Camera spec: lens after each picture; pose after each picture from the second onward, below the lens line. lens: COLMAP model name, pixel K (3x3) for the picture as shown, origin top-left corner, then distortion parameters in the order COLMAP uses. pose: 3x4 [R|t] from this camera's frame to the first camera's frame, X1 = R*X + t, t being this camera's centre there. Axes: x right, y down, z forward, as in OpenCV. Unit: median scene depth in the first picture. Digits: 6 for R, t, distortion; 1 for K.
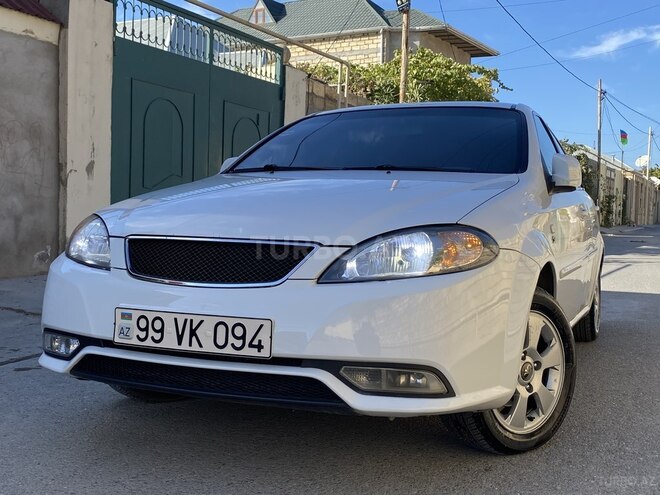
lens RADIAL K [[779.7, 0, 329.3], [0, 779.7, 244.7], [0, 0, 1]] dist [0.171892, -0.504223]
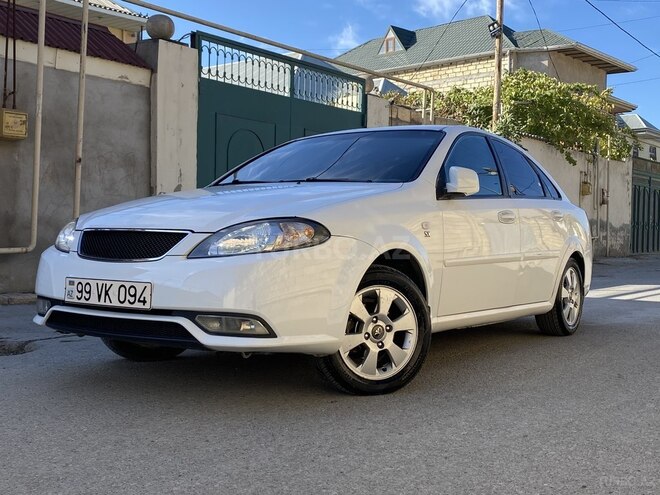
lens RADIAL K [[779.7, 0, 329.3], [0, 779.7, 244.7], [0, 0, 1]] dist [0.171892, -0.504223]
pose [[0.981367, -0.004792, -0.192084, 0.448033], [-0.001121, 0.999529, -0.030659, 0.059069], [0.192140, 0.030303, 0.980899, -0.309436]]
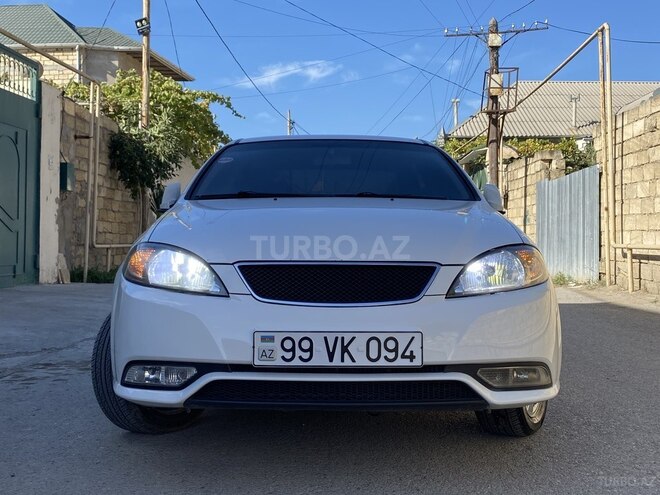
lens RADIAL K [[779.7, 0, 329.3], [0, 779.7, 244.7], [0, 0, 1]] dist [0.171892, -0.504223]
pose [[0.916664, -0.021625, 0.399072, -0.545274], [0.032705, 0.999245, -0.020978, -0.008853], [-0.398317, 0.032282, 0.916679, 0.012352]]
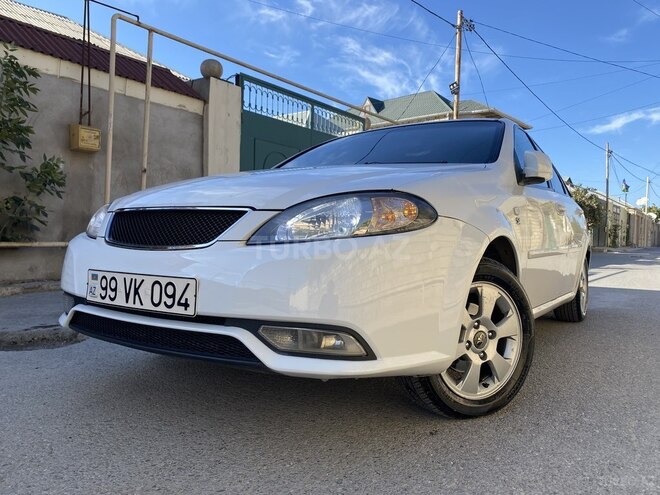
lens RADIAL K [[507.8, 0, 330.0], [0, 507.8, 247.5], [0, 0, 1]] dist [0.017448, -0.006752]
pose [[0.984806, 0.001415, -0.173654, 0.182294], [-0.005979, 0.999650, -0.025761, 0.060204], [0.173557, 0.026408, 0.984470, 0.315311]]
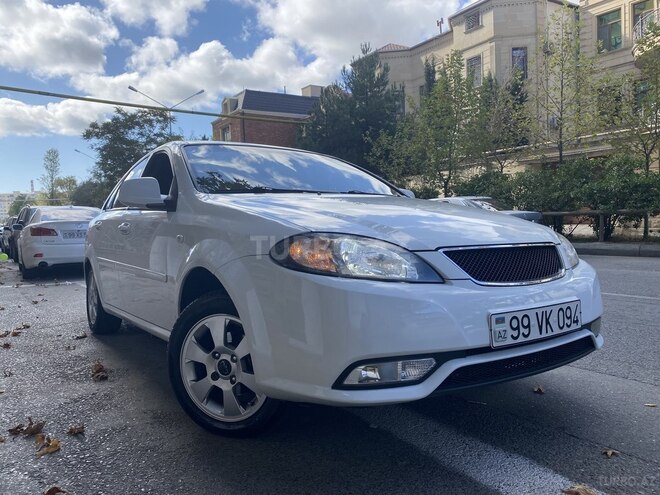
lens RADIAL K [[511.8, 0, 330.0], [0, 511.8, 247.5], [0, 0, 1]] dist [-0.043081, 0.080397]
pose [[0.541452, -0.063528, 0.838328, -0.887379], [0.058191, 0.997582, 0.038012, -0.045736], [-0.838715, 0.028201, 0.543840, 0.746465]]
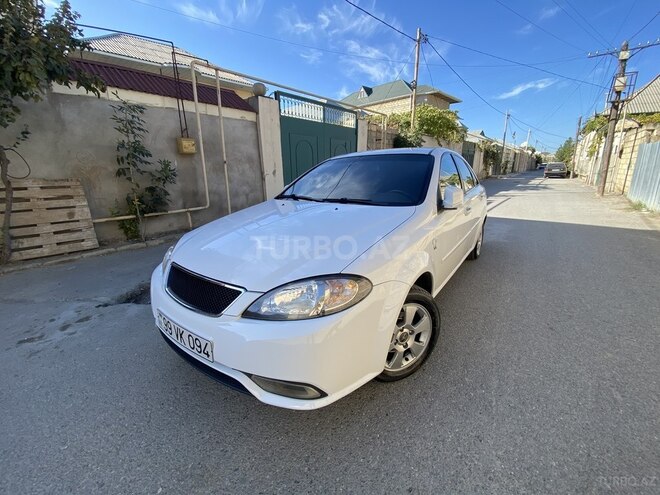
lens RADIAL K [[268.3, 0, 330.0], [0, 268.3, 247.5], [0, 0, 1]] dist [0.021849, -0.020688]
pose [[0.974561, 0.021345, -0.223106, 0.235079], [0.031463, 0.972567, 0.230483, -0.174687], [0.221905, -0.231640, 0.947154, 0.493478]]
